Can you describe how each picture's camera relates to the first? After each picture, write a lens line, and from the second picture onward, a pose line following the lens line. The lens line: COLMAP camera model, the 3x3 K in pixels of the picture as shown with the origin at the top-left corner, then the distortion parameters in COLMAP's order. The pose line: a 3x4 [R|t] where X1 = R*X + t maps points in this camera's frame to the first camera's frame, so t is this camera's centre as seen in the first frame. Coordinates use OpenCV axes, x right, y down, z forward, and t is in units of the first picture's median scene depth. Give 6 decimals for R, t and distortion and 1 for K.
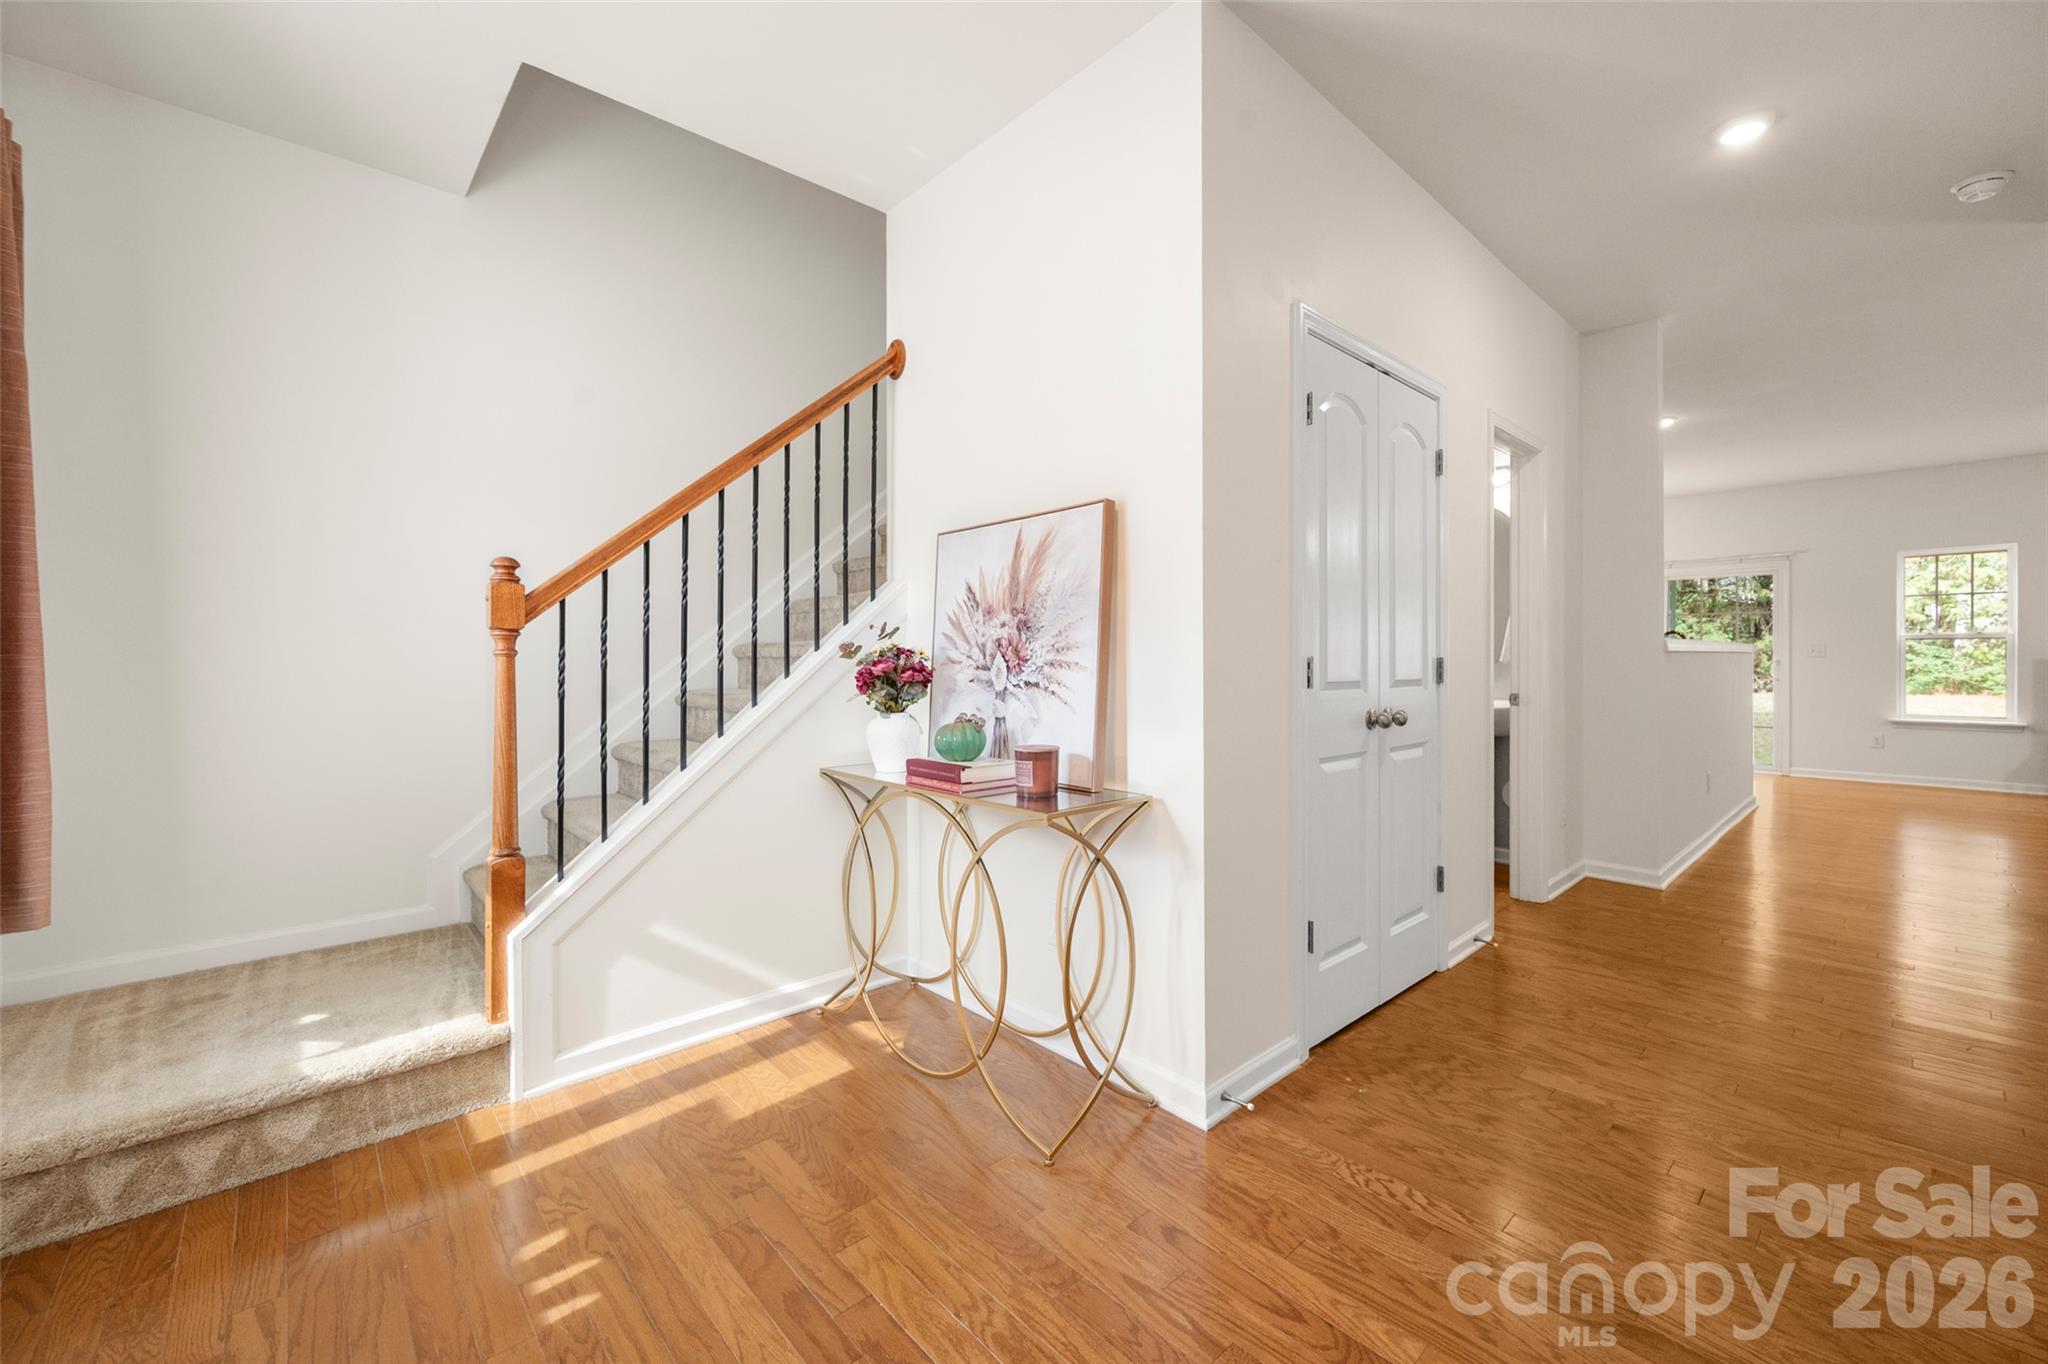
lens RADIAL K [[823.5, 0, 1029.4], [0, 823.5, 681.8], [0, 0, 1]] dist [-0.000496, 0.000132]
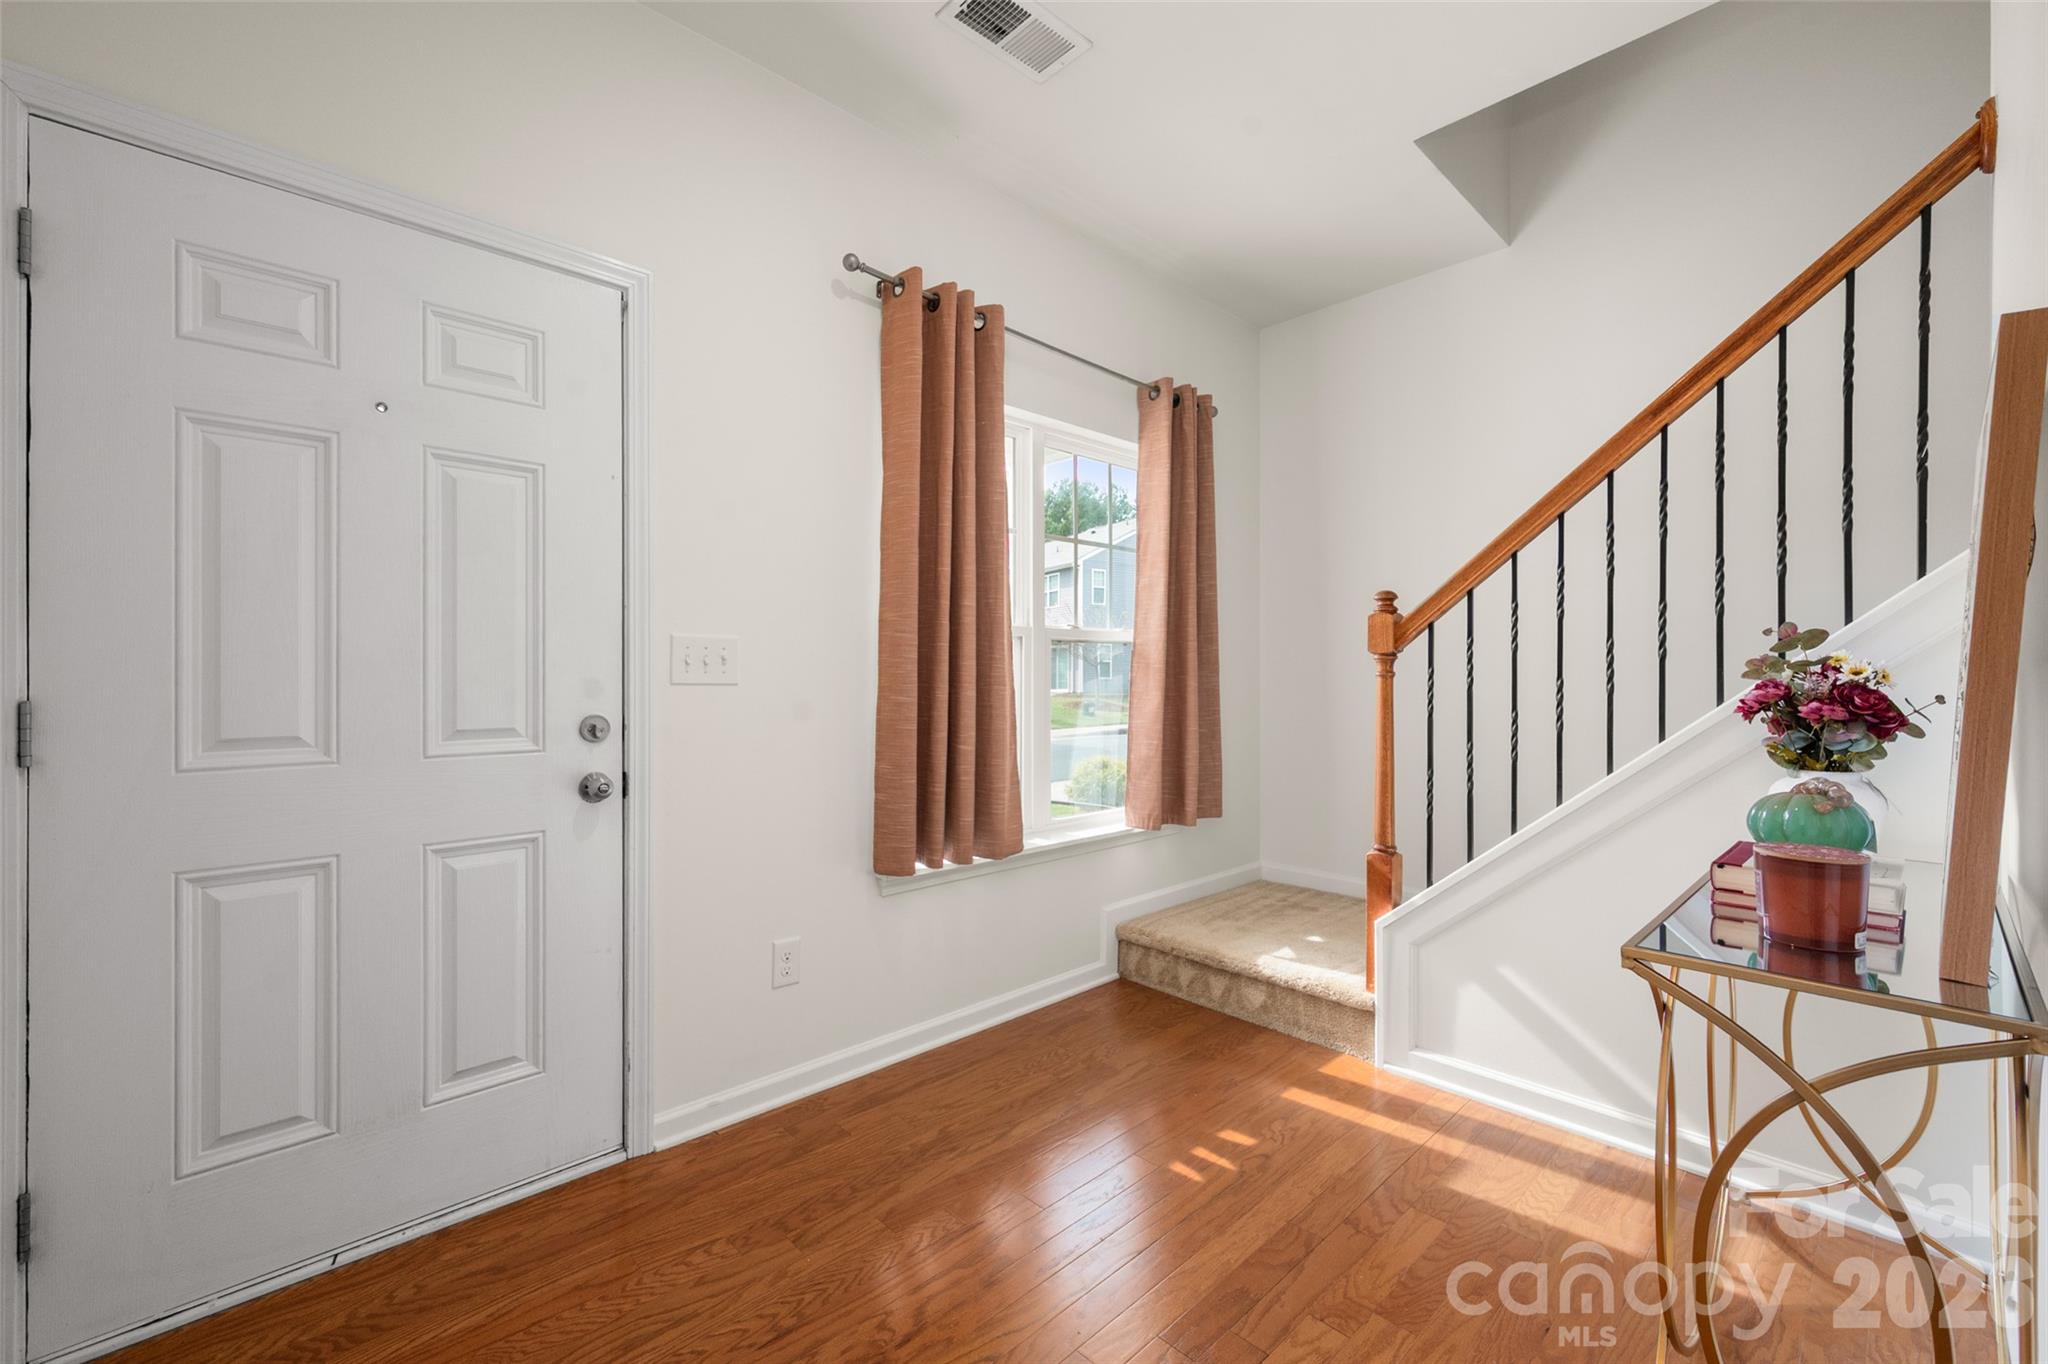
lens RADIAL K [[849.4, 0, 1024.0], [0, 849.4, 682.0], [0, 0, 1]] dist [-0.000894, 0.000023]
pose [[0.000341, 0.004131, -0.999991, 0.566574], [-0.020067, 0.999790, 0.004124, -0.019813], [0.999799, 0.020065, 0.000423, 0.510362]]
